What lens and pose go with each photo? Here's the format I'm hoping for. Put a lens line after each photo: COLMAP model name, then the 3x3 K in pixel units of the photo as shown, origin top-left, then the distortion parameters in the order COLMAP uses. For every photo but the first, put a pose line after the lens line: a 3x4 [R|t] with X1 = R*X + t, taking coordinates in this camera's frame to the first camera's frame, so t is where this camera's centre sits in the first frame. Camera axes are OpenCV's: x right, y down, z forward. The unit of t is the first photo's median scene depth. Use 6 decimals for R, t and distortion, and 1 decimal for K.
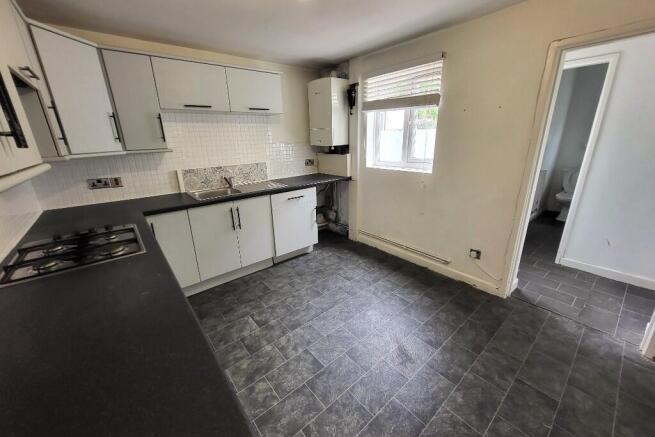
lens RADIAL K [[256.1, 0, 324.7], [0, 256.1, 217.0], [0, 0, 1]] dist [-0.002792, 0.000529]
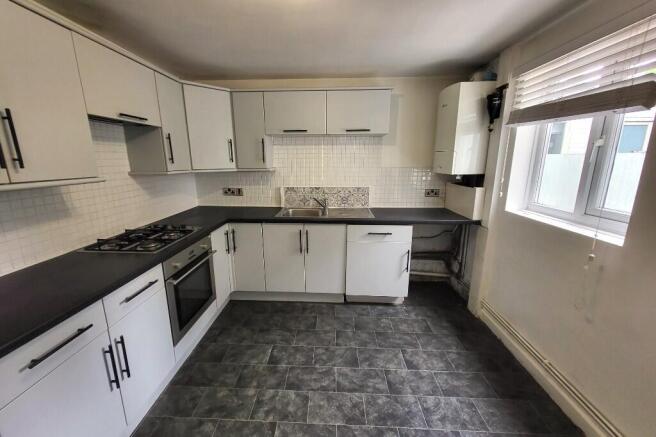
lens RADIAL K [[256.5, 0, 324.6], [0, 256.5, 216.9], [0, 0, 1]] dist [-0.002792, 0.000529]
pose [[0.731480, 0.173380, -0.659451, 0.295896], [-0.221349, 0.975134, 0.010852, -0.099500], [0.644935, 0.138031, 0.751669, 0.265874]]
